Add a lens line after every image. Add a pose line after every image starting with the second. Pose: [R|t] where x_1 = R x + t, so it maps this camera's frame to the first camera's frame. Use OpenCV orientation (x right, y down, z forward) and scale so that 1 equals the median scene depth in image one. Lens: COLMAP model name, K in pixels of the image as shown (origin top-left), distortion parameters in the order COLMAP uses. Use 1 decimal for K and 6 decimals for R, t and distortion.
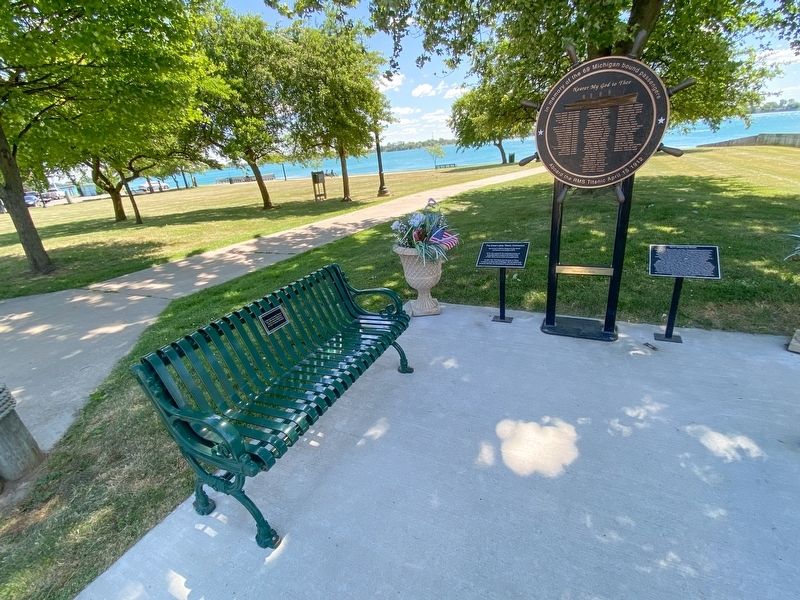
lens RADIAL K [[375.7, 0, 401.7], [0, 375.7, 305.1], [0, 0, 1]] dist [0.068983, -0.055639]
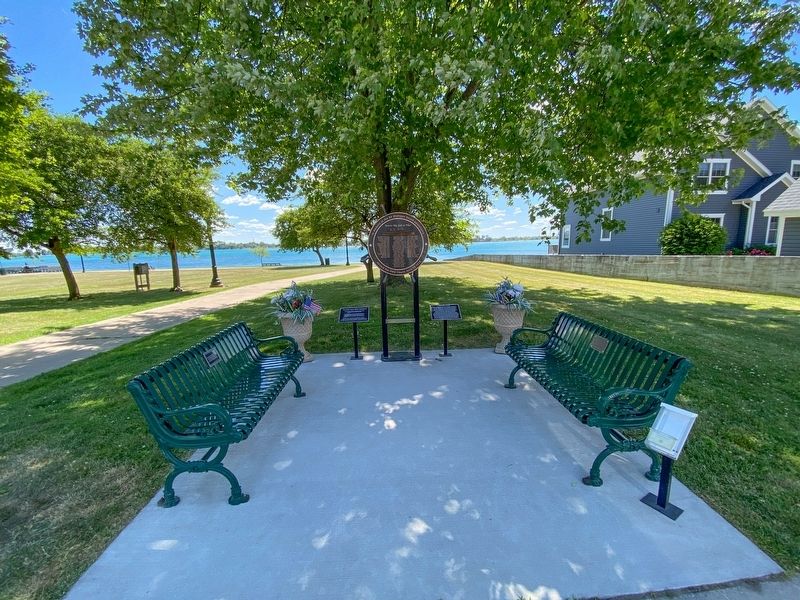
lens RADIAL K [[375.7, 0, 401.7], [0, 375.7, 305.1], [0, 0, 1]] dist [0.068983, -0.055639]
pose [[0.872123, -0.008935, 0.489205, -0.131262], [0.133967, 0.965987, -0.221184, 0.080353], [-0.470590, 0.258437, 0.843656, -0.172173]]
